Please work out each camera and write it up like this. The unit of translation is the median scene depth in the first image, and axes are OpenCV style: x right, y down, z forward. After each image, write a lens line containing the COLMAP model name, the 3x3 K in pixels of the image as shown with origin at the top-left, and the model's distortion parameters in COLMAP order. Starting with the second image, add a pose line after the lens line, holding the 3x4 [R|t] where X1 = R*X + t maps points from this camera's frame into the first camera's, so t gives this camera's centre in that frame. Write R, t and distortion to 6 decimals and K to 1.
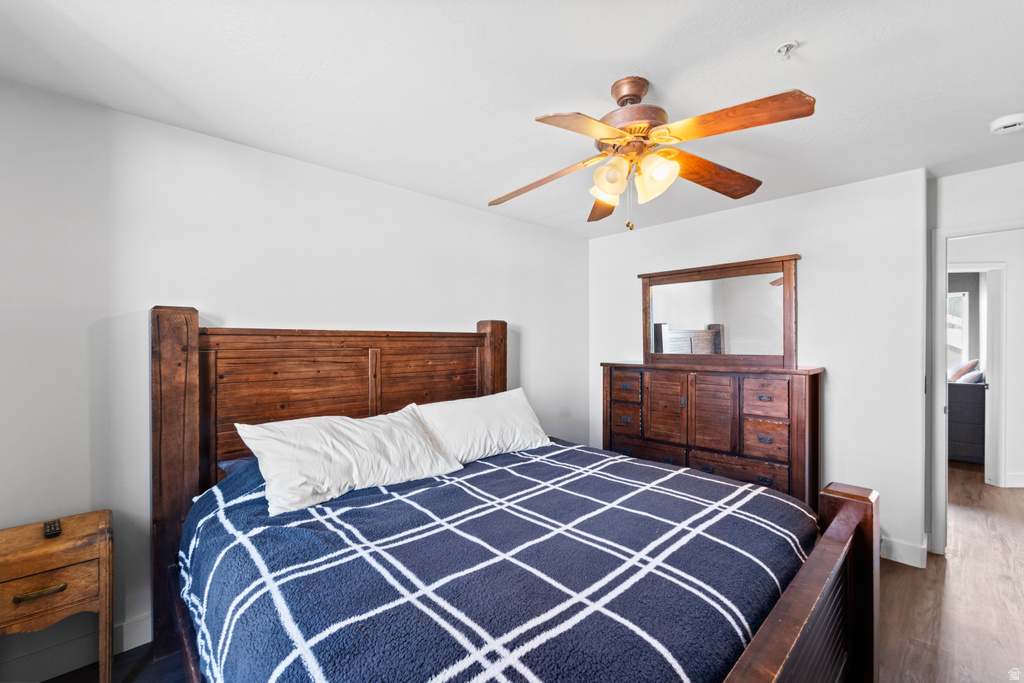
lens RADIAL K [[422.4, 0, 510.1], [0, 422.4, 341.8], [0, 0, 1]] dist [-0.000516, -0.000024]
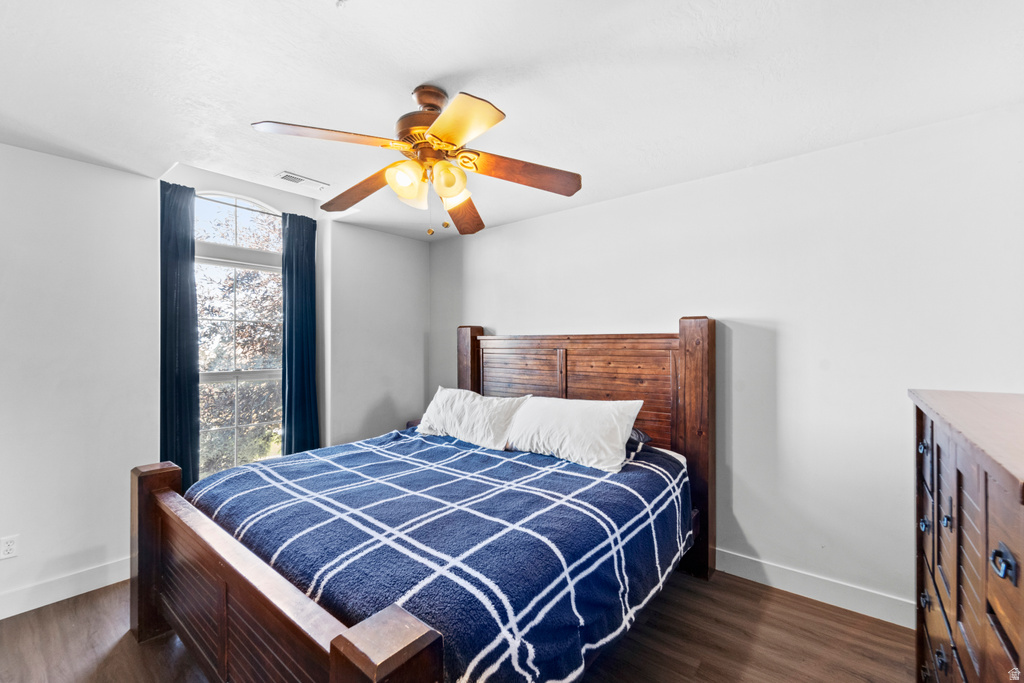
lens RADIAL K [[422.4, 0, 507.3], [0, 422.4, 342.8], [0, 0, 1]] dist [-0.000516, -0.000024]
pose [[0.127690, -0.003372, -0.991808, 0.863309], [0.000412, 0.999994, -0.003347, 0.001356], [0.991814, 0.000019, 0.127690, 0.699475]]
